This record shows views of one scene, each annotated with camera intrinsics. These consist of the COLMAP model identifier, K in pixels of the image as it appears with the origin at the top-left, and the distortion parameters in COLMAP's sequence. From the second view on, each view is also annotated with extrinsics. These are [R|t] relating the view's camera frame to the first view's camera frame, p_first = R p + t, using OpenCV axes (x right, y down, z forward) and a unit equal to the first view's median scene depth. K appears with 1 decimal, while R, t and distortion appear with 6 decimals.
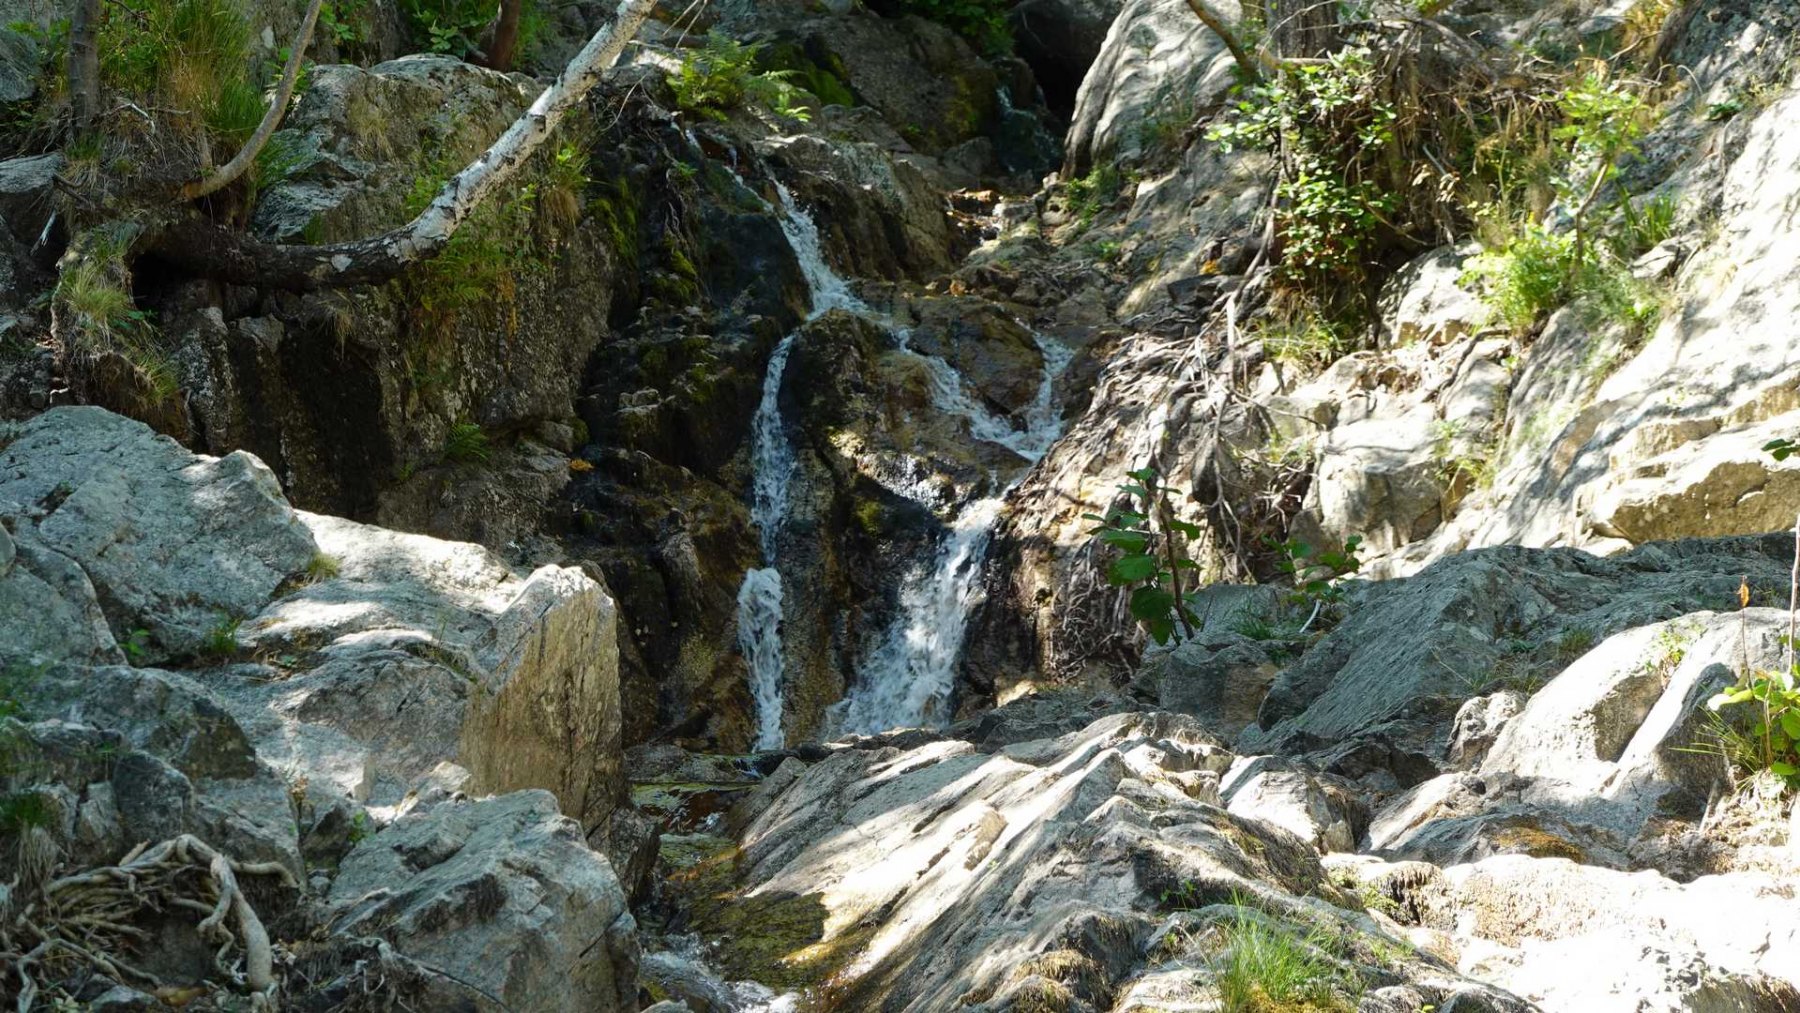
lens RADIAL K [[5476.8, 0, 900.0], [0, 5476.8, 506.5], [0, 0, 1]] dist [0.004192, 0.853648]
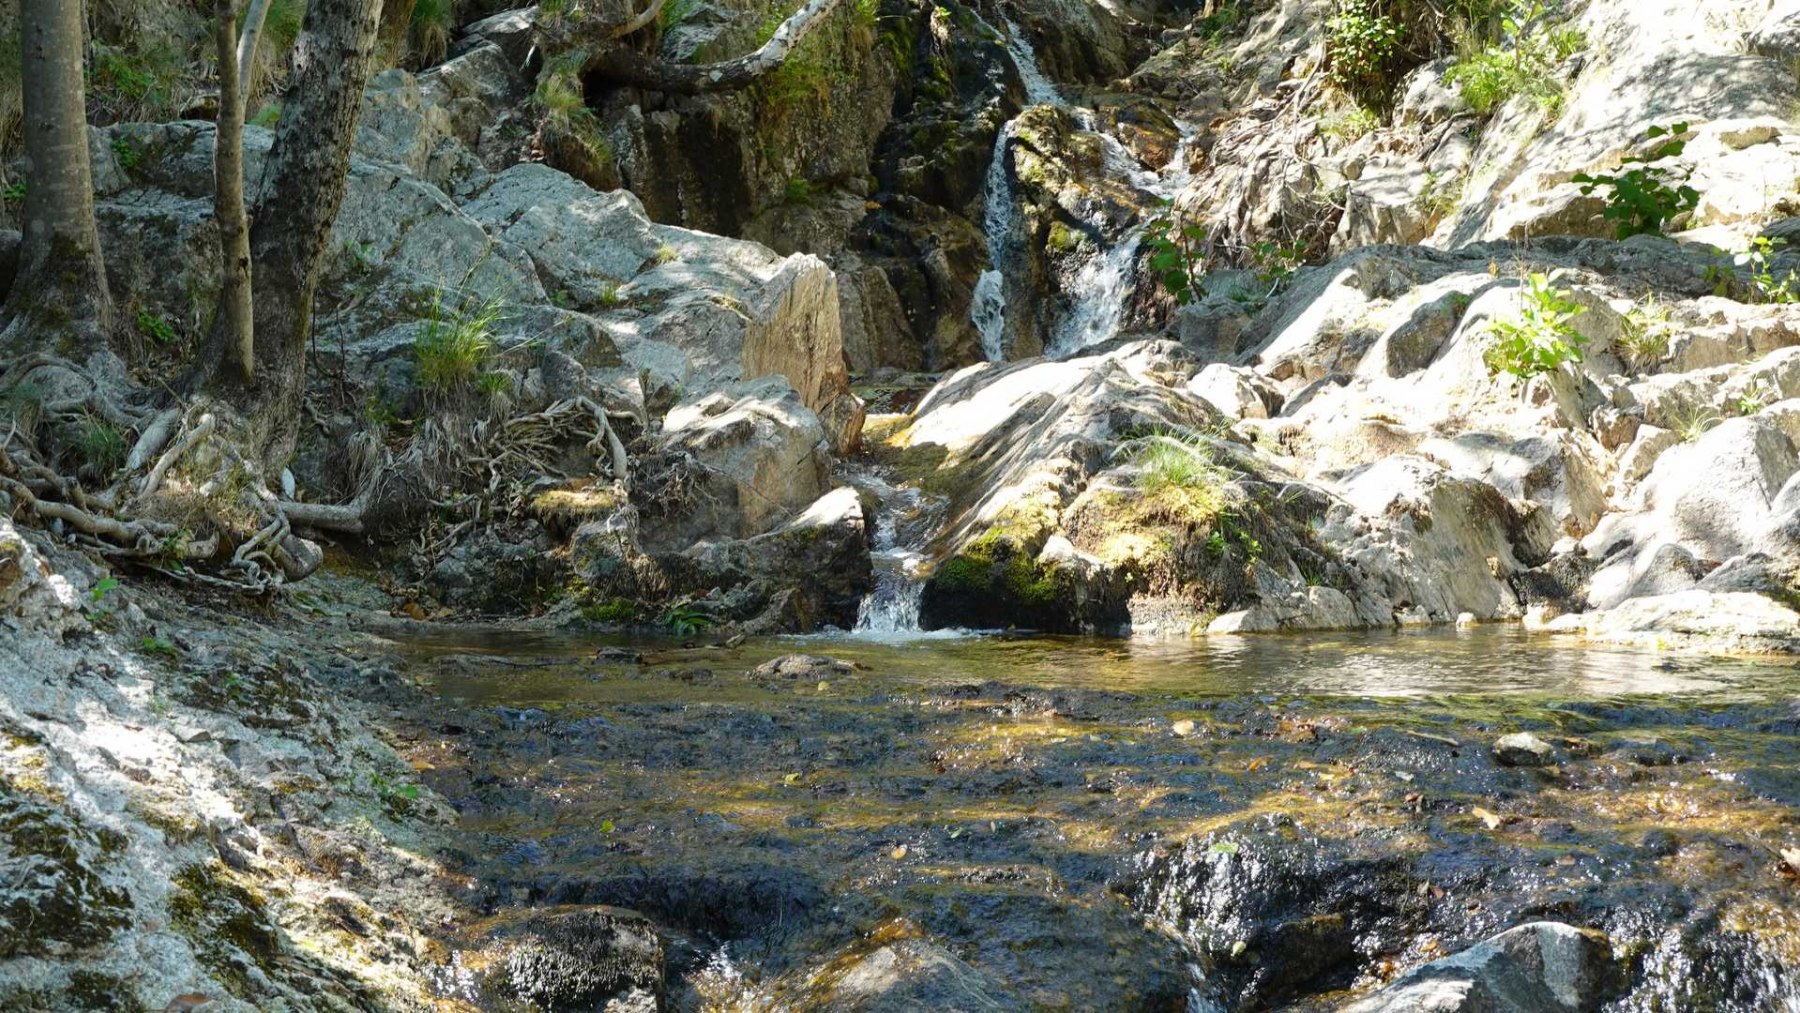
lens RADIAL K [[4066.8, 0, 900.0], [0, 4066.8, 506.5], [0, 0, 1]] dist [0.001982, -0.146427]
pose [[0.997409, 0.000115, -0.071941, 0.034161], [0.004430, 0.998003, 0.063019, 0.005328], [0.071804, -0.063174, 0.995416, -0.160844]]
